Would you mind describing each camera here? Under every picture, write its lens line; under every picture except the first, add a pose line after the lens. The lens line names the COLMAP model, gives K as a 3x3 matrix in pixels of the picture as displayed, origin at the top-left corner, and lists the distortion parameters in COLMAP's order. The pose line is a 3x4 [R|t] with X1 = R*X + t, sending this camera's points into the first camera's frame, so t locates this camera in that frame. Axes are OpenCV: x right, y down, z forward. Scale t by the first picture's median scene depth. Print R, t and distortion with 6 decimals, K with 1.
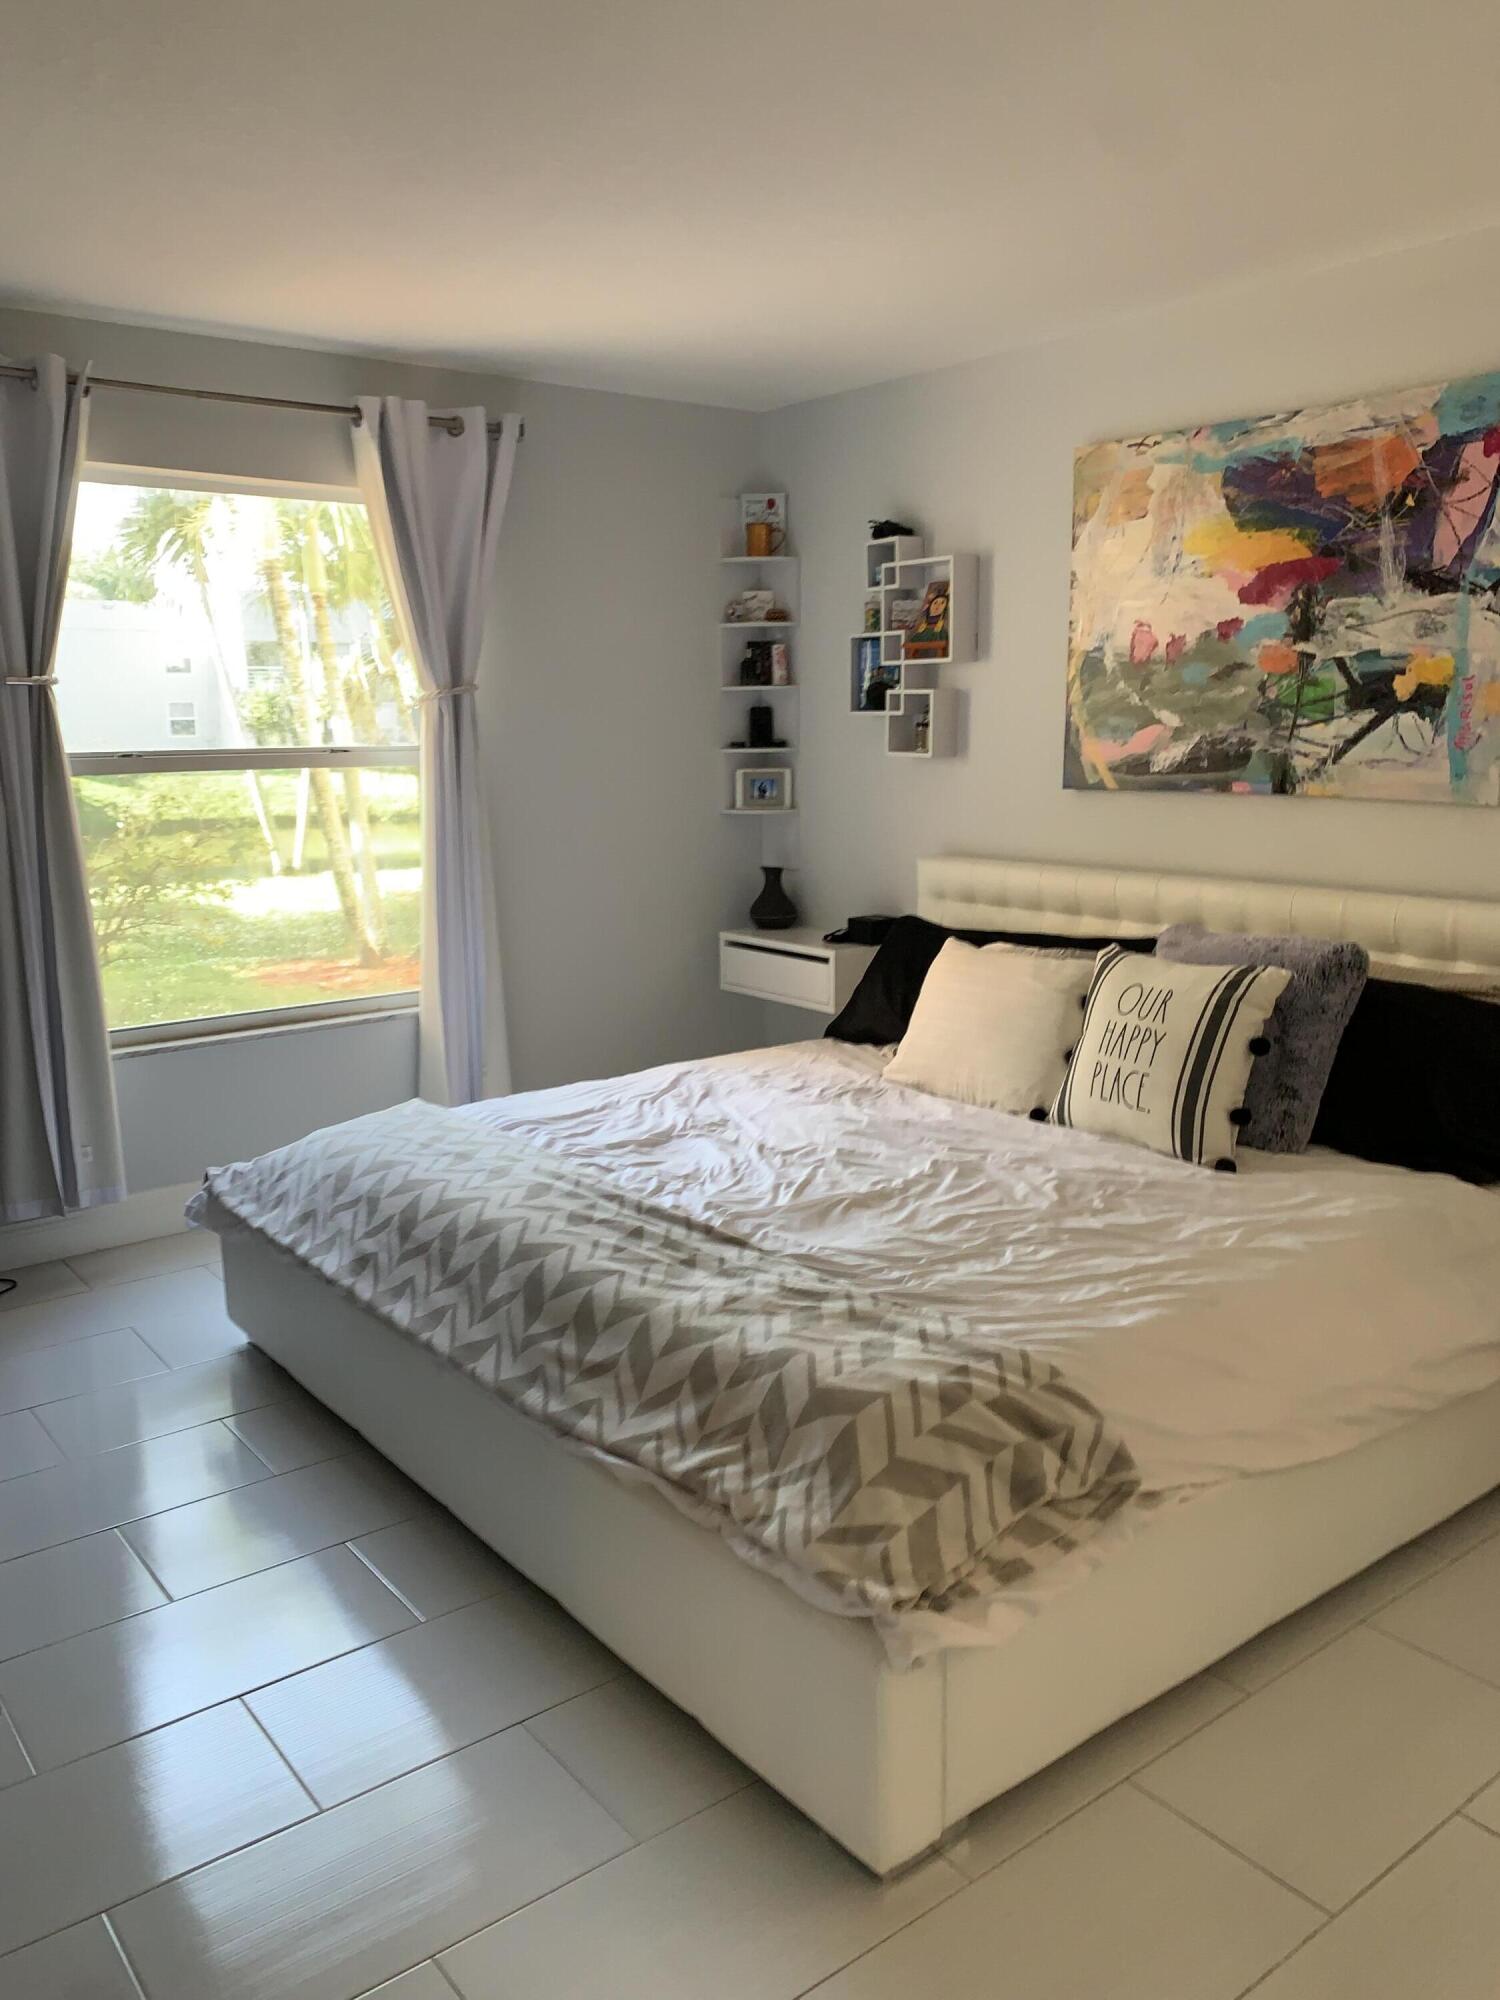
lens RADIAL K [[1524.3, 0, 737.3], [0, 1524.3, 997.8], [0, 0, 1]] dist [0.049363, -0.078249]
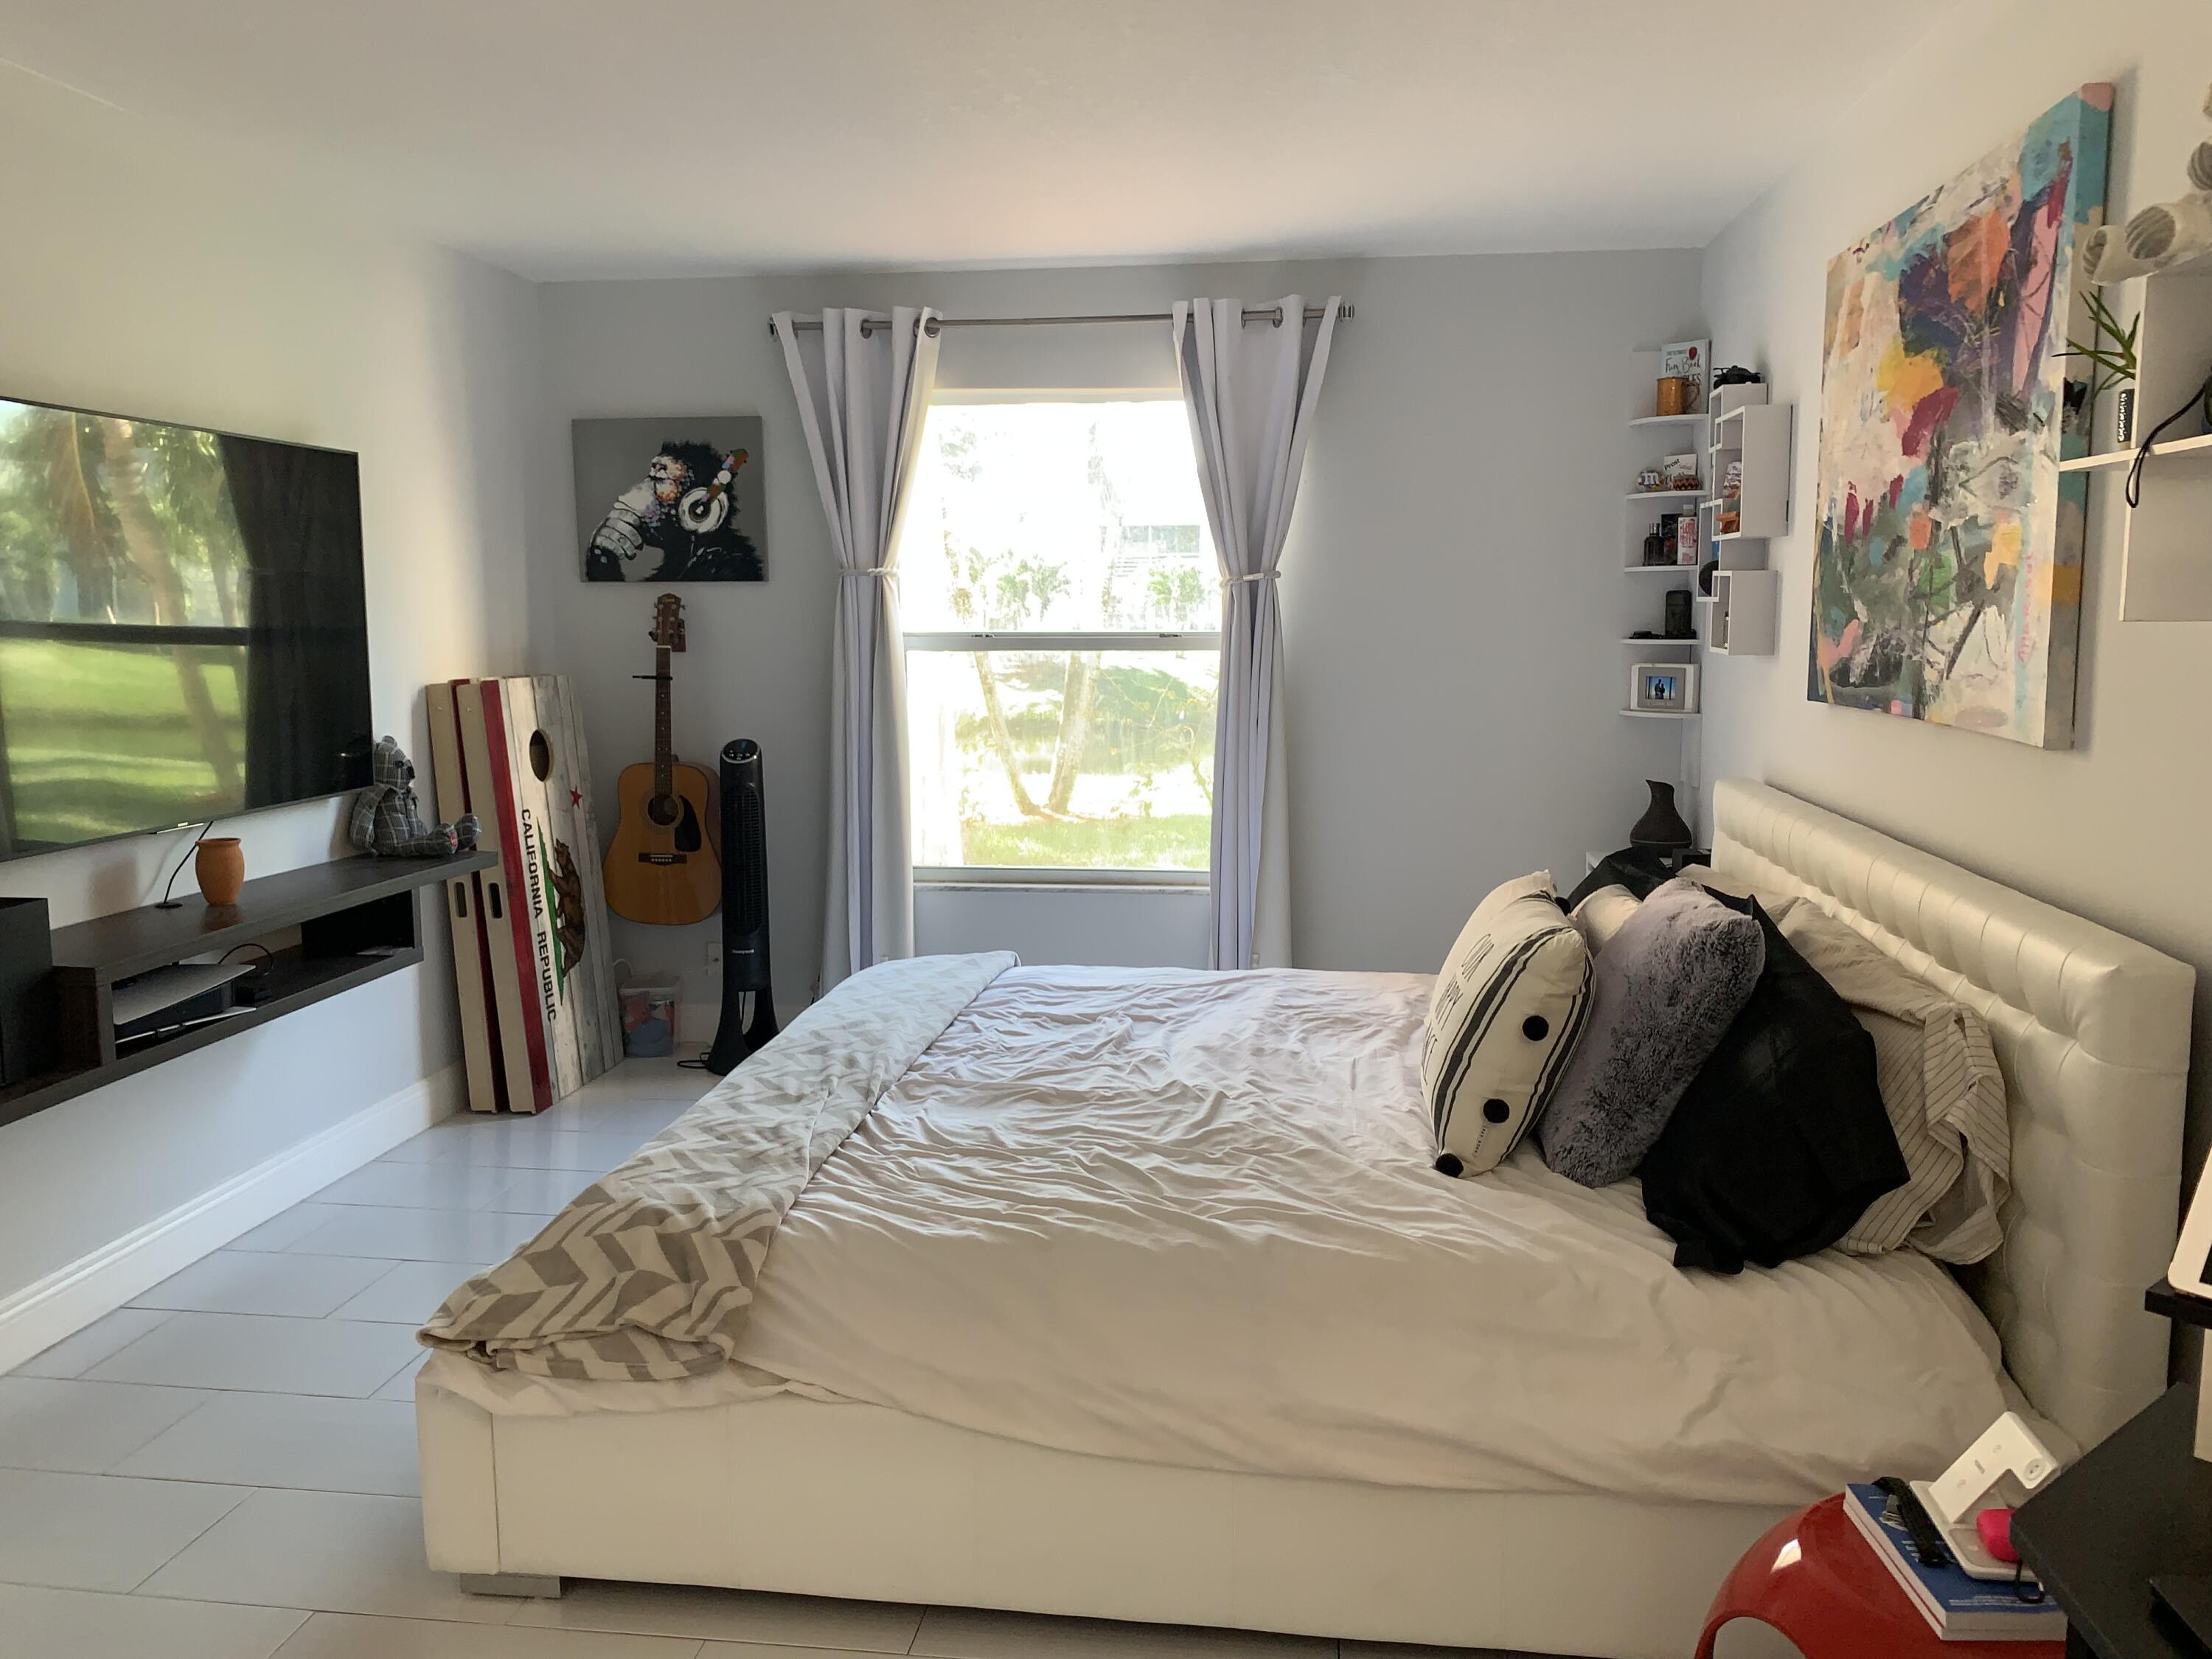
lens RADIAL K [[1685.8, 0, 1108.9], [0, 1685.8, 831.2], [0, 0, 1]] dist [0.049363, -0.078249]
pose [[0.706153, 0.102662, -0.700578, 0.655265], [-0.134288, 0.990893, 0.009848, -0.039247], [0.695209, 0.087125, 0.713508, 0.186130]]
